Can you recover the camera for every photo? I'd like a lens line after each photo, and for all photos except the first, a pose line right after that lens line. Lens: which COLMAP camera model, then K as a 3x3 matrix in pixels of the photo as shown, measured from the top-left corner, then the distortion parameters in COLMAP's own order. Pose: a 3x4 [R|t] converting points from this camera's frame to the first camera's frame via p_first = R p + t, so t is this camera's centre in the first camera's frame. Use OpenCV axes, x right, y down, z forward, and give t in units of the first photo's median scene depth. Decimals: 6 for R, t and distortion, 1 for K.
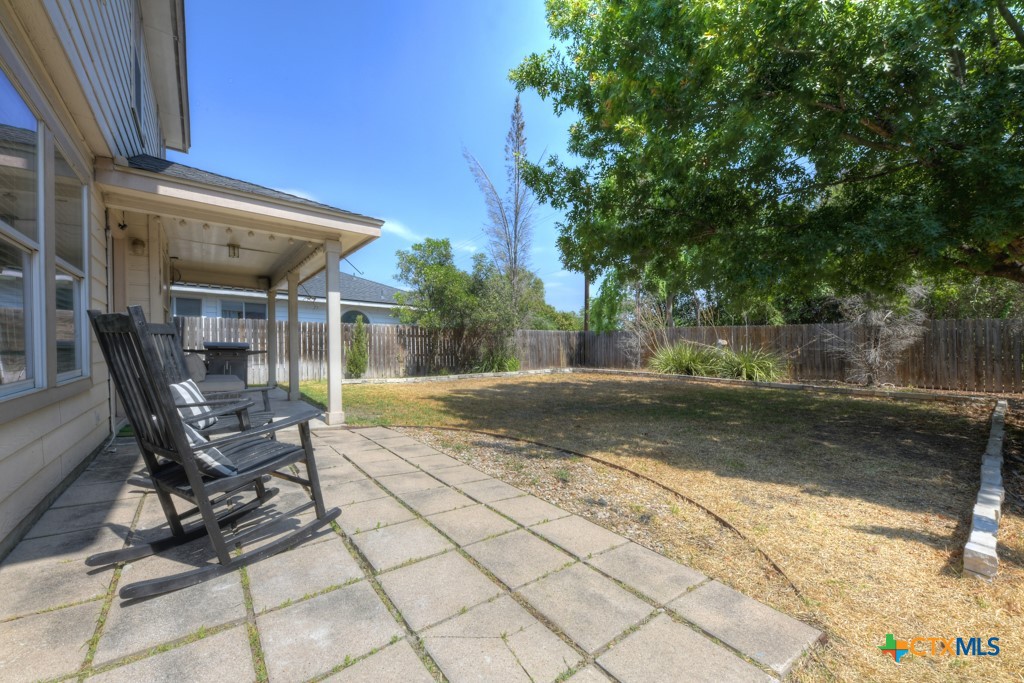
lens RADIAL K [[379.1, 0, 512.0], [0, 379.1, 341.5], [0, 0, 1]] dist [0.001007, -0.000075]
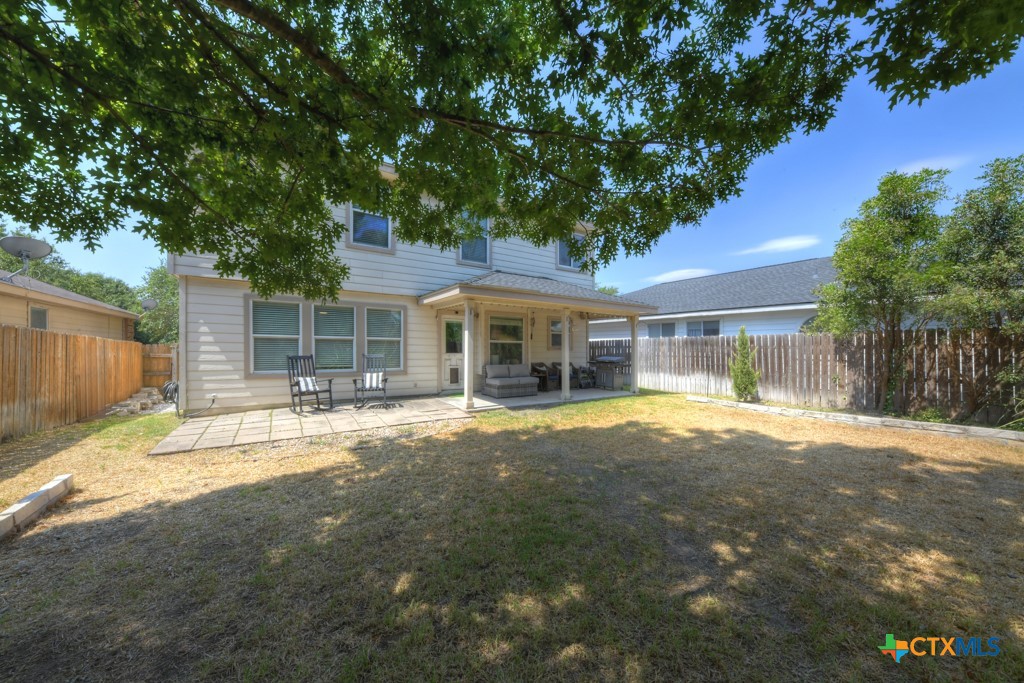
lens RADIAL K [[360.6, 0, 512.0], [0, 360.6, 341.5], [0, 0, 1]] dist [-0.000260, -0.000026]
pose [[-0.114657, -0.032930, -0.992859, 0.468262], [0.005655, 0.999413, -0.033801, -0.010830], [0.993389, -0.009491, -0.114404, 0.580484]]
